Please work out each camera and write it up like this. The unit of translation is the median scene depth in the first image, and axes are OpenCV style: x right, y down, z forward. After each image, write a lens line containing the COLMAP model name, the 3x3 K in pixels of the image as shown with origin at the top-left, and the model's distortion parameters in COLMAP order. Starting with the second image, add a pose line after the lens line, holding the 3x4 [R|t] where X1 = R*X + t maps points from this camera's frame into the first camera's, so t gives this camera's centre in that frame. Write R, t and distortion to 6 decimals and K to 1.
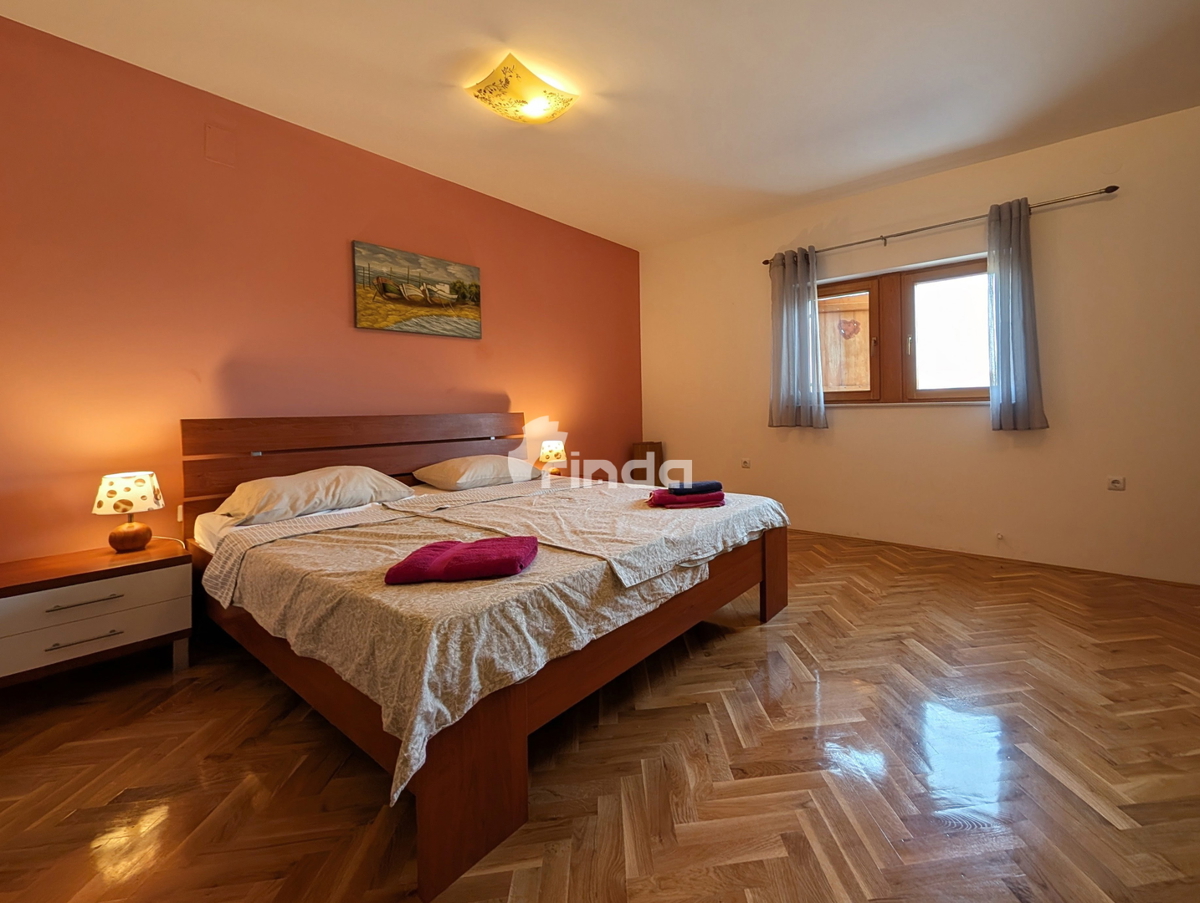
lens RADIAL K [[507.9, 0, 676.3], [0, 507.9, 406.2], [0, 0, 1]] dist [0.000564, -0.000497]
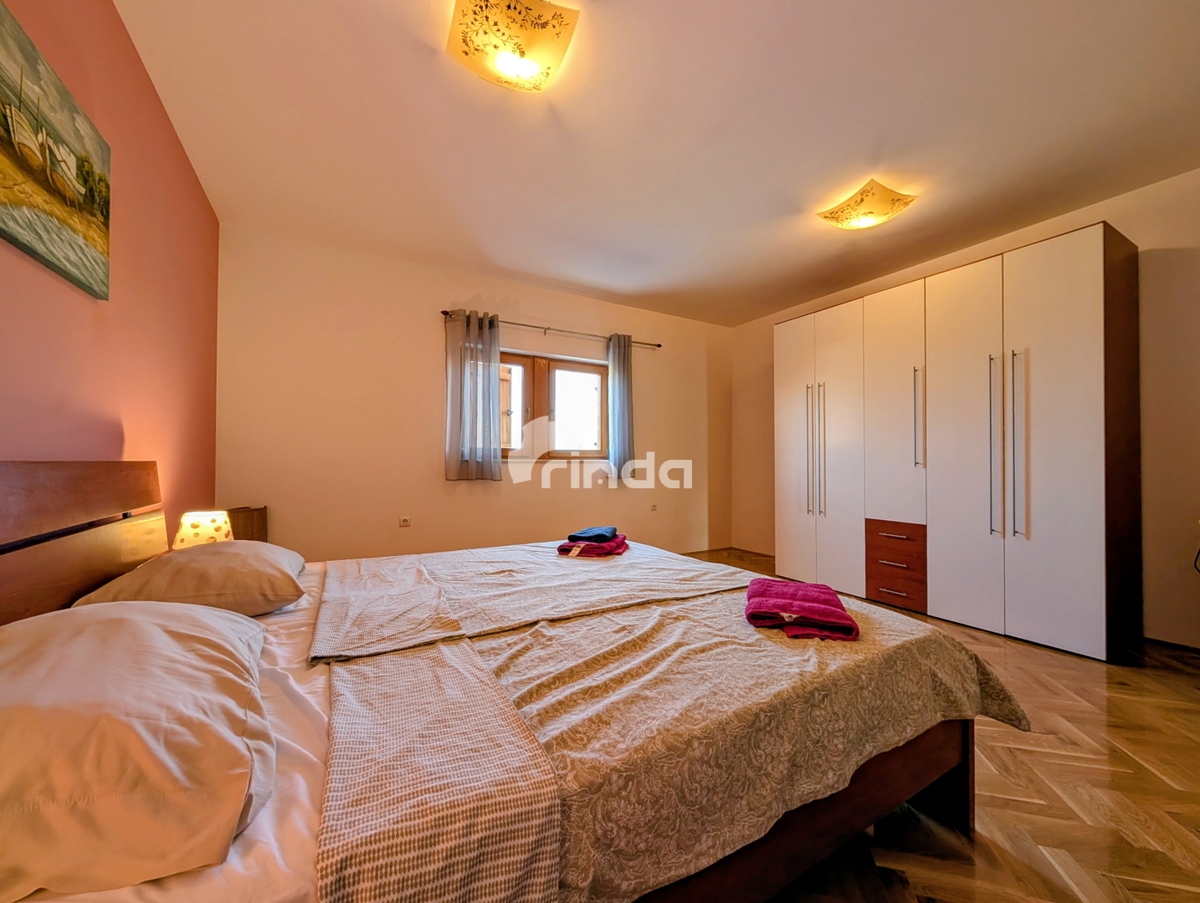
lens RADIAL K [[463.5, 0, 602.3], [0, 463.5, 452.5], [0, 0, 1]] dist [-0.000085, 0.001013]
pose [[0.396073, 0.037271, 0.917462, -0.582795], [-0.014865, 0.999305, -0.034178, 0.014333], [-0.918099, -0.000101, 0.396351, 0.412274]]
